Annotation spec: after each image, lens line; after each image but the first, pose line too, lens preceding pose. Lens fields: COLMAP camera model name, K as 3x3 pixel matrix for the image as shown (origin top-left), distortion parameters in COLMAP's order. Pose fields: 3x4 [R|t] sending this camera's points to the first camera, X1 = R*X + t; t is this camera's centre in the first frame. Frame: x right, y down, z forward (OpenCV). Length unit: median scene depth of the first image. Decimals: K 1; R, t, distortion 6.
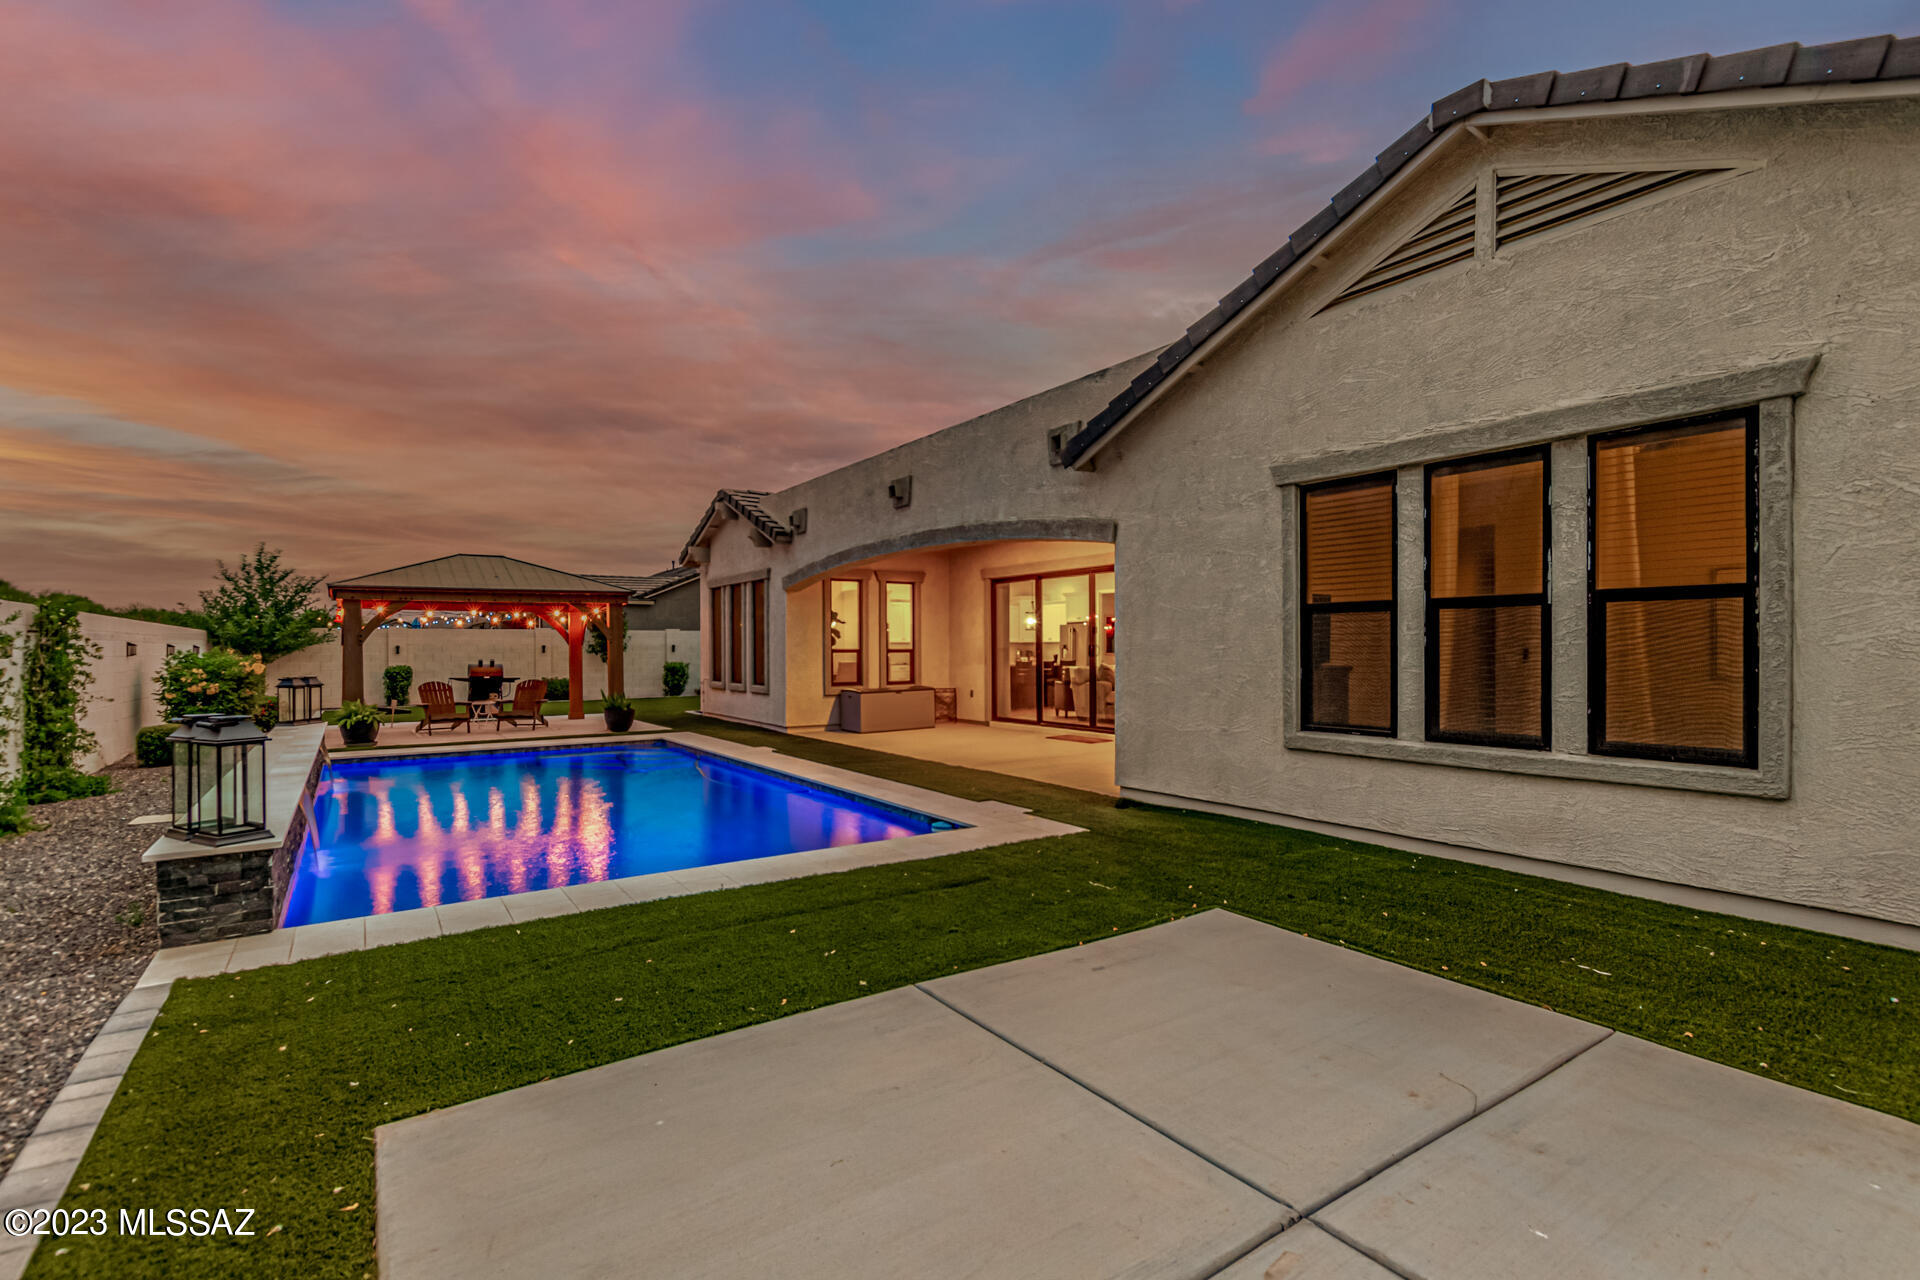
lens RADIAL K [[874.4, 0, 968.5], [0, 874.4, 649.0], [0, 0, 1]] dist [0.002515, -0.001547]
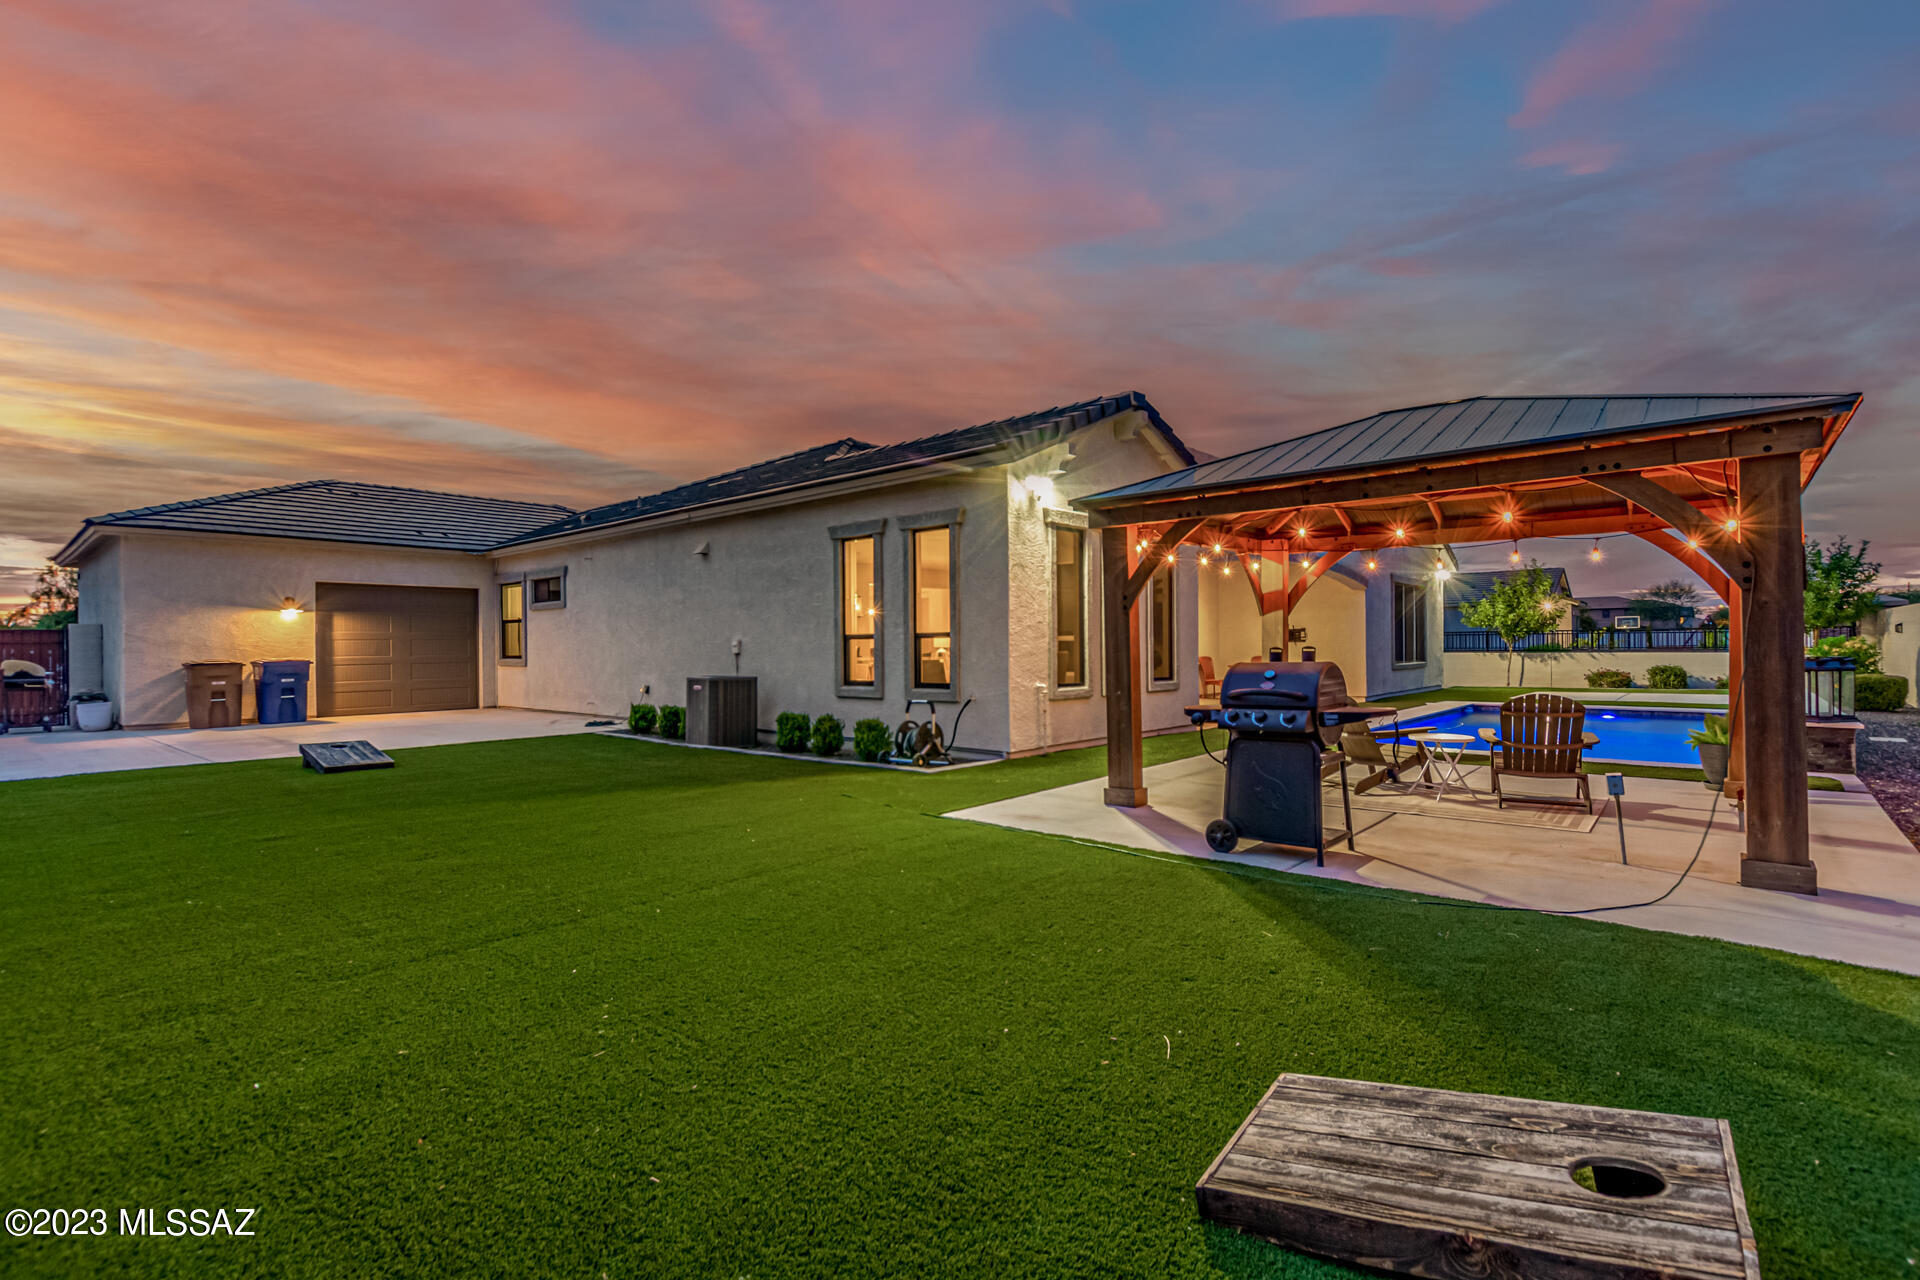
lens RADIAL K [[874.4, 0, 964.2], [0, 874.4, 644.0], [0, 0, 1]] dist [0.002515, -0.001547]
pose [[-0.238537, 0.008955, 0.971092, -1.108075], [0.010927, 0.999919, -0.006537, 0.015334], [-0.971072, 0.009052, -0.238616, 1.596291]]
